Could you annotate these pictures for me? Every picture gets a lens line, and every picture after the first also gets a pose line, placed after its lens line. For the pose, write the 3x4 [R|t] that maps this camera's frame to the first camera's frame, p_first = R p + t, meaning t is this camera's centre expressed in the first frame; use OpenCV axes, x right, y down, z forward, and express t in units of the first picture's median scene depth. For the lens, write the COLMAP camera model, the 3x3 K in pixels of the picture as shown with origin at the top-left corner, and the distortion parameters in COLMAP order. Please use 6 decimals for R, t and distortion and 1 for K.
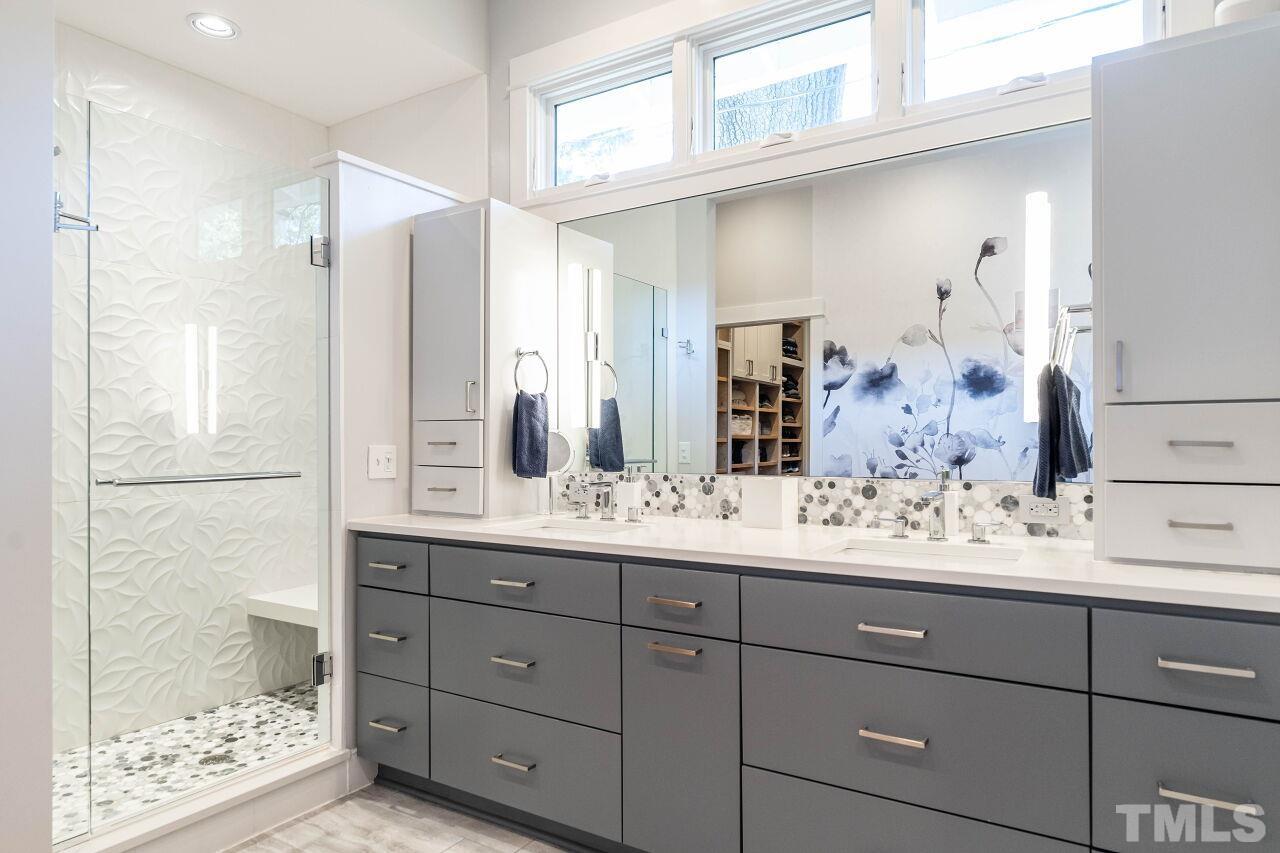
lens RADIAL K [[766.0, 0, 645.3], [0, 766.0, 430.3], [0, 0, 1]] dist [-0.007546, 0.002358]
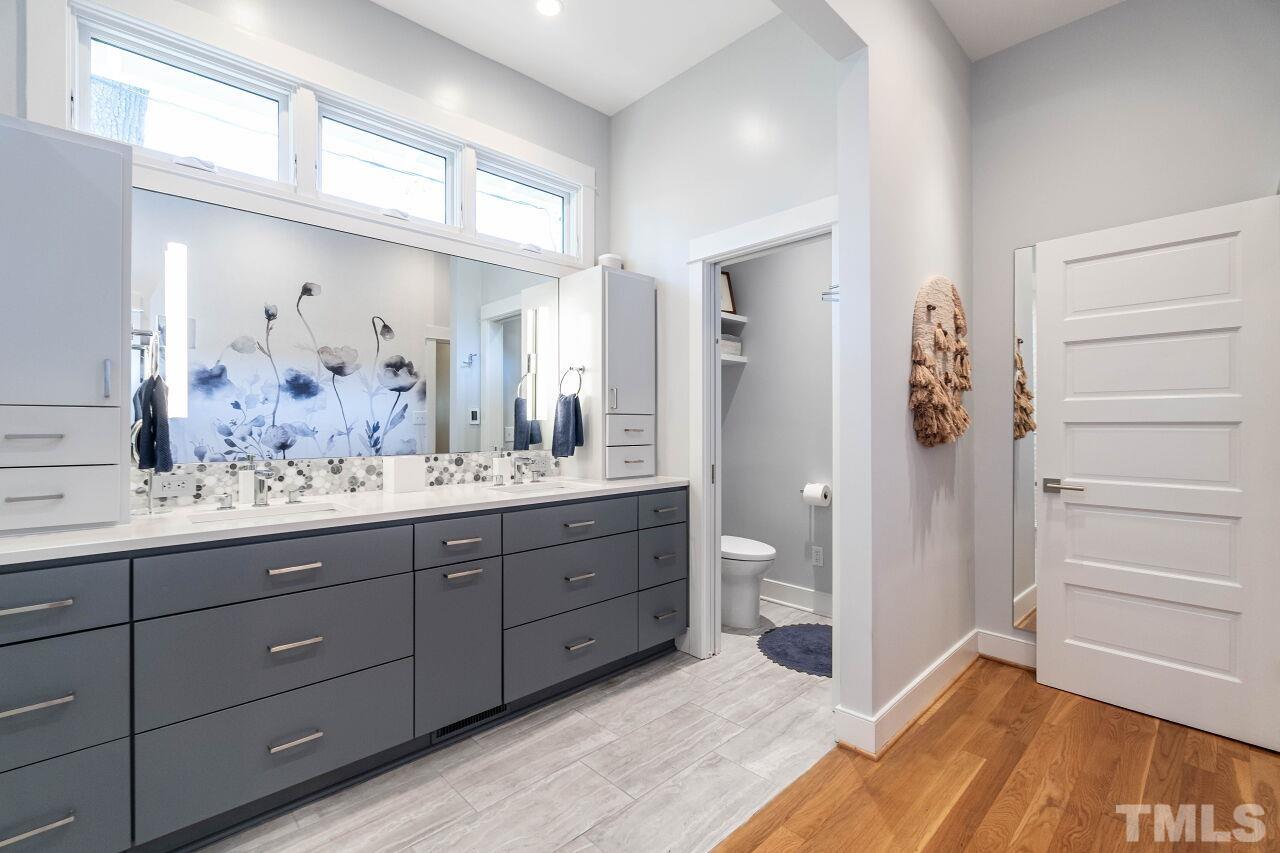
lens RADIAL K [[564.7, 0, 643.7], [0, 564.7, 419.2], [0, 0, 1]] dist [-0.003116, -0.001295]
pose [[0.242274, 0.014198, 0.970104, -0.670647], [-0.006843, 0.999893, -0.012925, 0.003739], [-0.970184, -0.003507, 0.242345, 0.297593]]
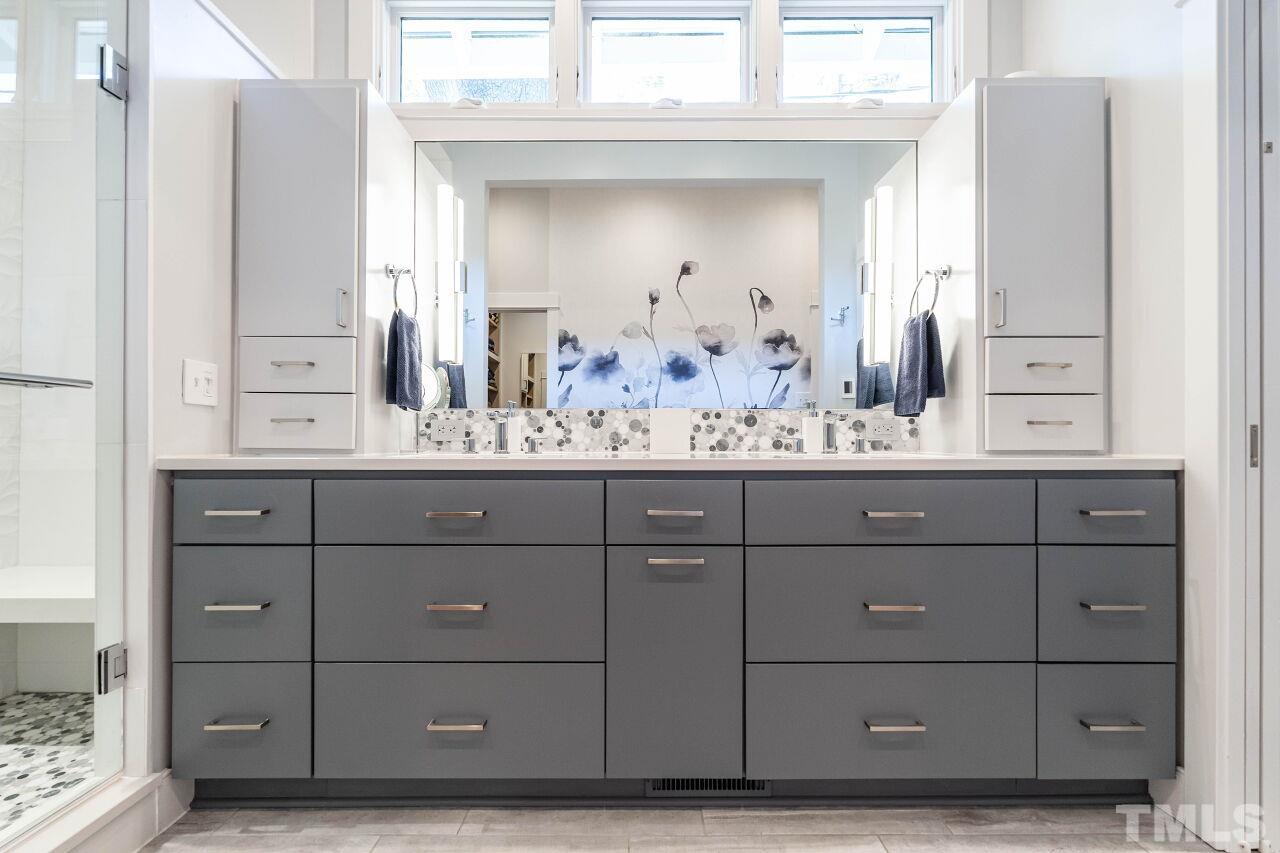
lens RADIAL K [[598.8, 0, 639.3], [0, 598.8, 433.3], [0, 0, 1]] dist [-0.005879, 0.002073]
pose [[0.849576, 0.009595, 0.527379, -0.294365], [-0.009095, 0.999952, -0.003541, 0.092057], [-0.527387, -0.001789, 0.849623, 0.274267]]
